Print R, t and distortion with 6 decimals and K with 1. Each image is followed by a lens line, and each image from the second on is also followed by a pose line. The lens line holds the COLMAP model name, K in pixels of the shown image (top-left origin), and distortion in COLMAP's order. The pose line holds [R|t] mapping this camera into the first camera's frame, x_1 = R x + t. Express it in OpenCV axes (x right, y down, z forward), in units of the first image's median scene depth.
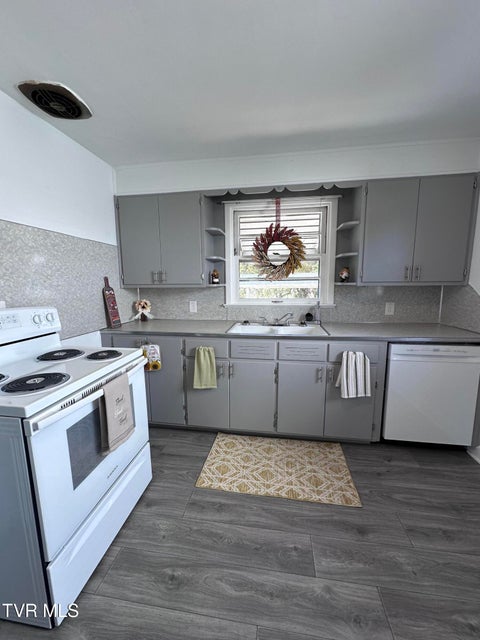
lens RADIAL K [[254.8, 0, 241.9], [0, 254.8, 318.8], [0, 0, 1]] dist [-0.011165, 0.003187]
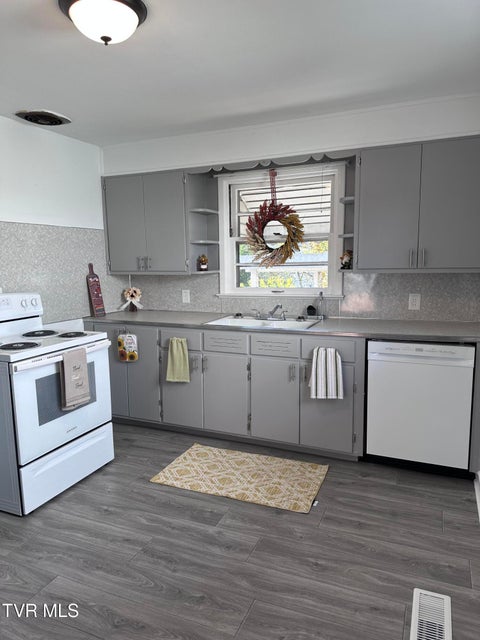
lens RADIAL K [[448.7, 0, 244.3], [0, 448.7, 318.9], [0, 0, 1]] dist [0.061661, -0.085725]
pose [[0.966118, 0.027084, -0.256676, 0.533816], [-0.028137, 0.999604, -0.000430, 0.033724], [0.256562, 0.007637, 0.966498, -0.571057]]
